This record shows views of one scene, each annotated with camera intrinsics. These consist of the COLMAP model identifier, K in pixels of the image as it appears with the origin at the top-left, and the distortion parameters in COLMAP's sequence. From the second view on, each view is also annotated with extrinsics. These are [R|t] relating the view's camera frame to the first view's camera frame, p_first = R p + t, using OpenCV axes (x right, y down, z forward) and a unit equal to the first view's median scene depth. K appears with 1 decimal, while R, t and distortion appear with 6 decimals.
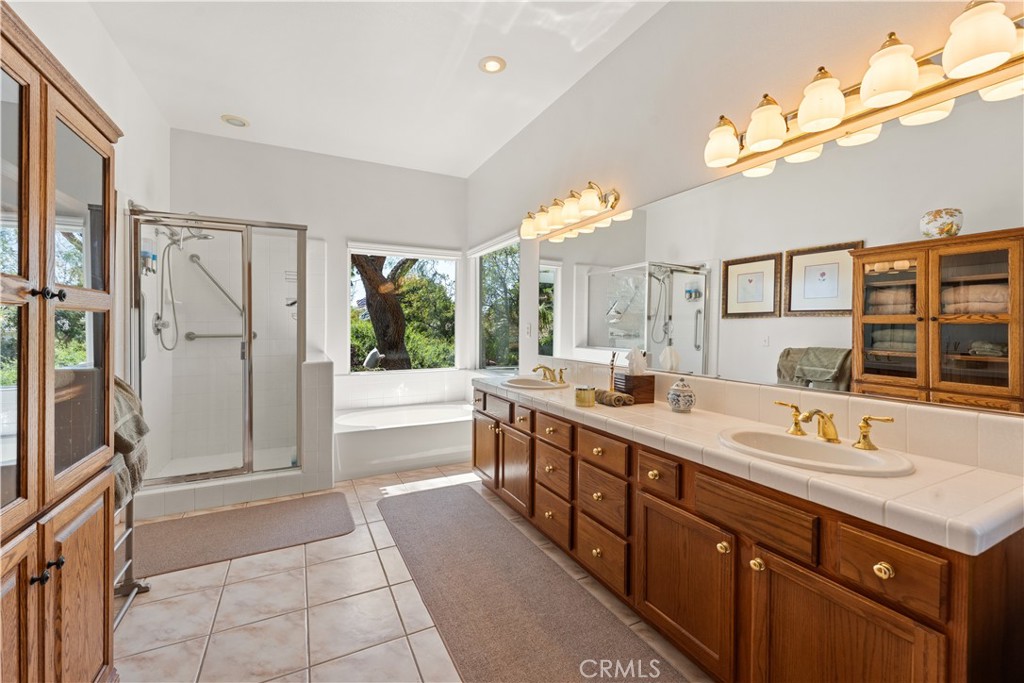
lens RADIAL K [[410.9, 0, 507.4], [0, 410.9, 330.6], [0, 0, 1]] dist [0.000058, -0.000480]
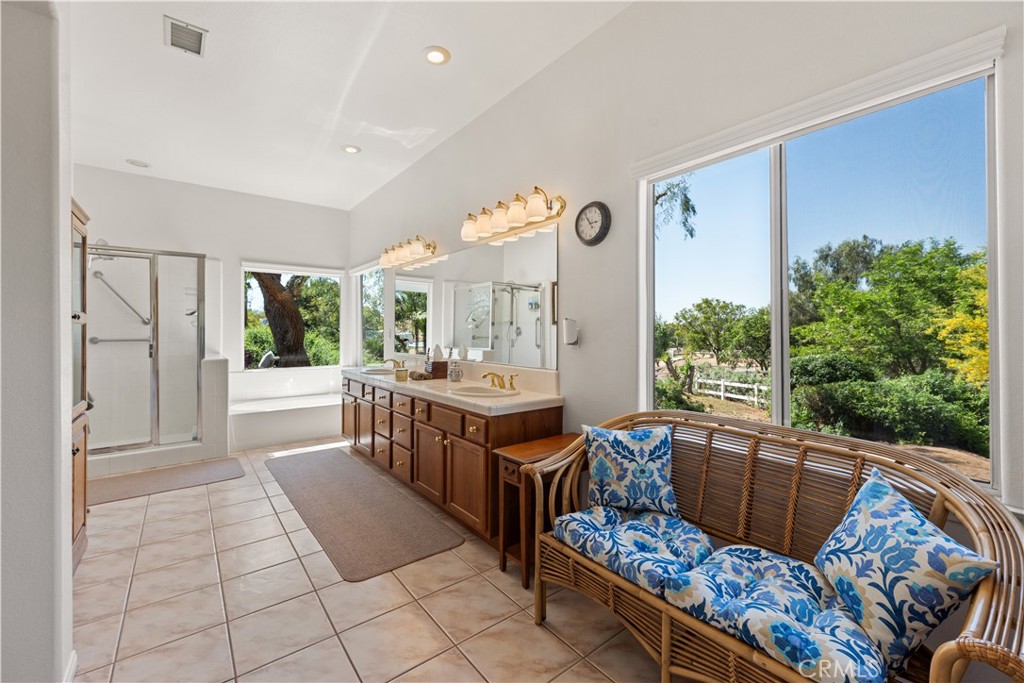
lens RADIAL K [[410.9, 0, 507.0], [0, 410.9, 332.1], [0, 0, 1]] dist [0.000058, -0.000480]
pose [[0.981445, -0.004535, 0.191690, 0.191045], [0.005762, 0.999966, -0.005848, 0.003181], [-0.191657, 0.006844, 0.981438, -0.442412]]
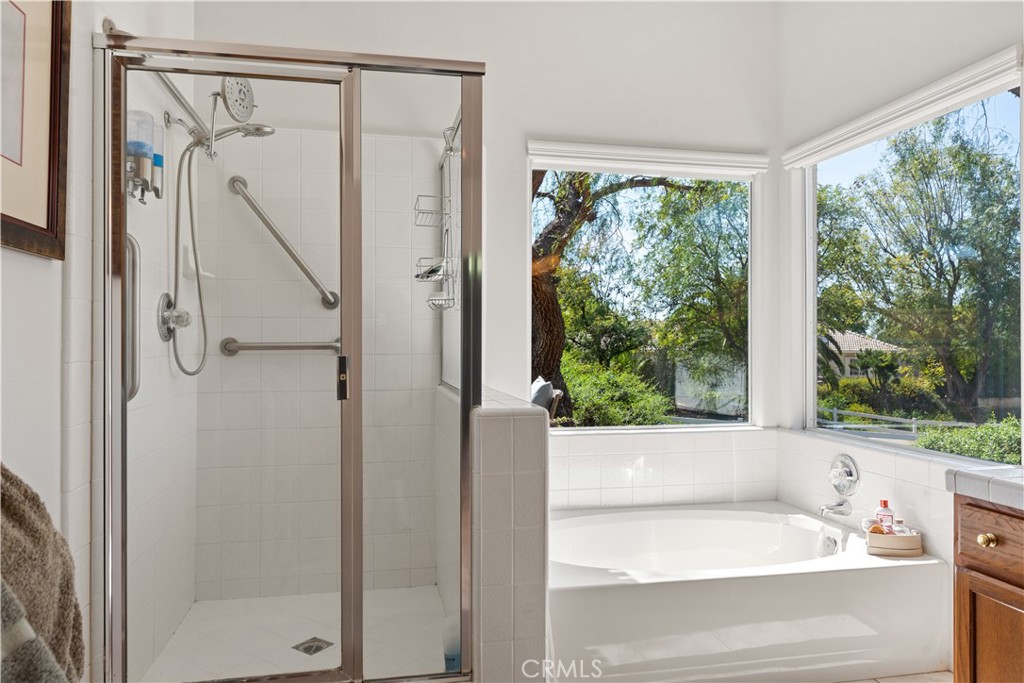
lens RADIAL K [[682.1, 0, 513.8], [0, 682.1, 345.8], [0, 0, 1]] dist [0.024022, -0.001465]
pose [[0.965120, 0.000426, -0.261808, -0.278969], [-0.002182, 0.999977, -0.006413, 0.019441], [0.261799, 0.006761, 0.965099, 0.363440]]
